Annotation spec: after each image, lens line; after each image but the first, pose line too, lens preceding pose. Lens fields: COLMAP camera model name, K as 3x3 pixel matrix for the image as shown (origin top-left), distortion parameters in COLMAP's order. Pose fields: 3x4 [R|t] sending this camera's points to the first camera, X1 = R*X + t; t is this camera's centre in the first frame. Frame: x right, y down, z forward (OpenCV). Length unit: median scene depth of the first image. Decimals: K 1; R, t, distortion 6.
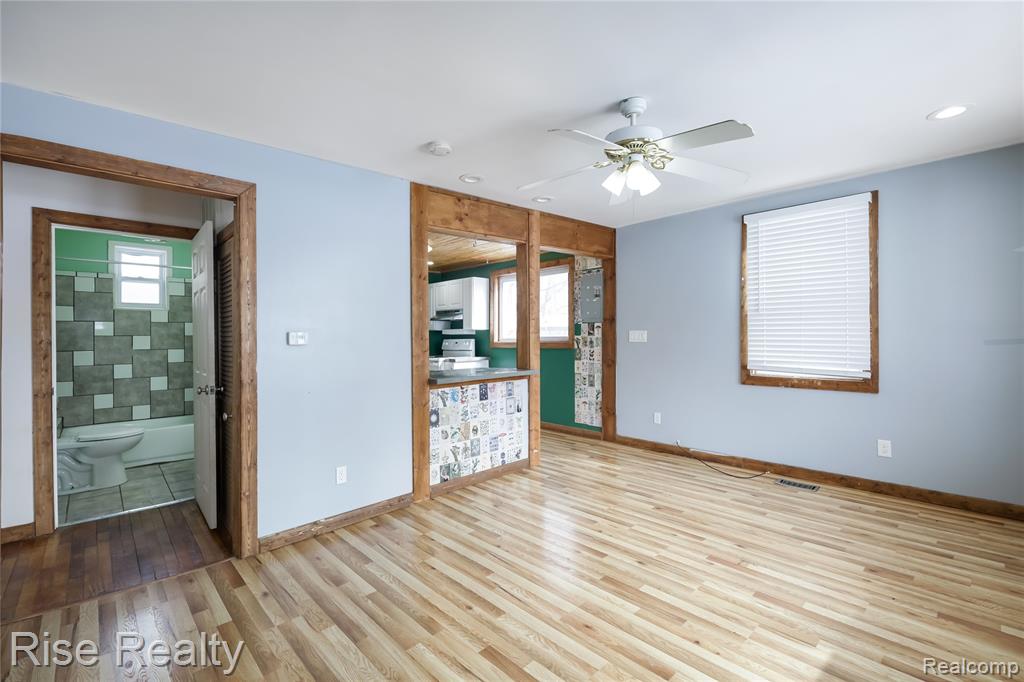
lens RADIAL K [[455.3, 0, 519.8], [0, 455.3, 337.9], [0, 0, 1]] dist [0.002358, 0.000199]
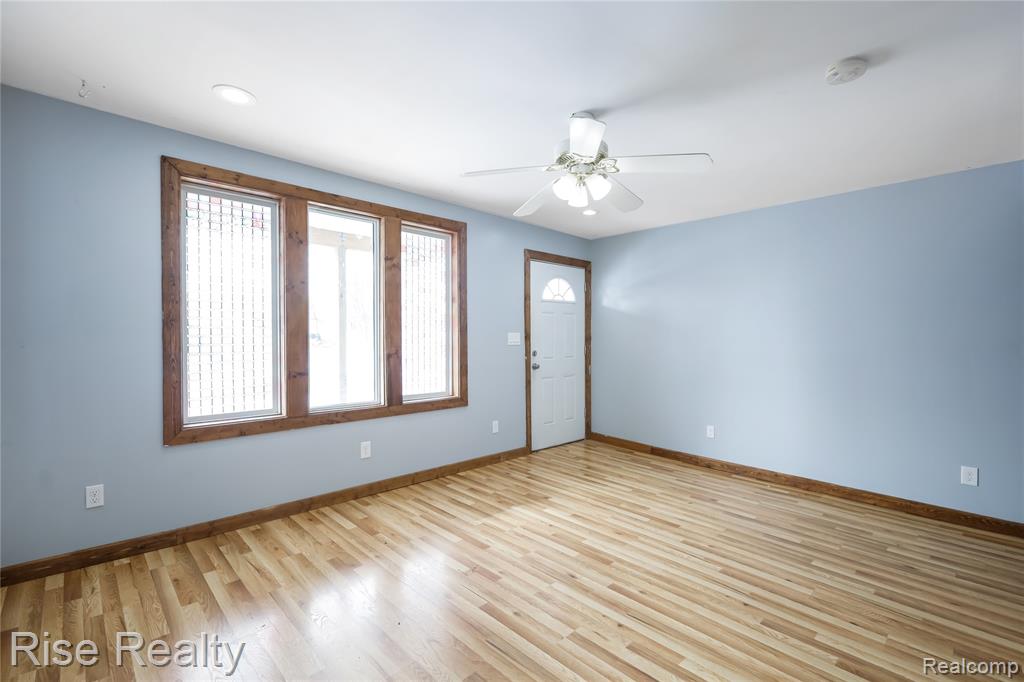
lens RADIAL K [[455.3, 0, 515.3], [0, 455.3, 340.0], [0, 0, 1]] dist [0.002358, 0.000199]
pose [[-0.999896, 0.003503, -0.013980, 0.396801], [0.003405, 0.999970, 0.007023, -0.008961], [0.014004, 0.006975, -0.999878, 1.948142]]
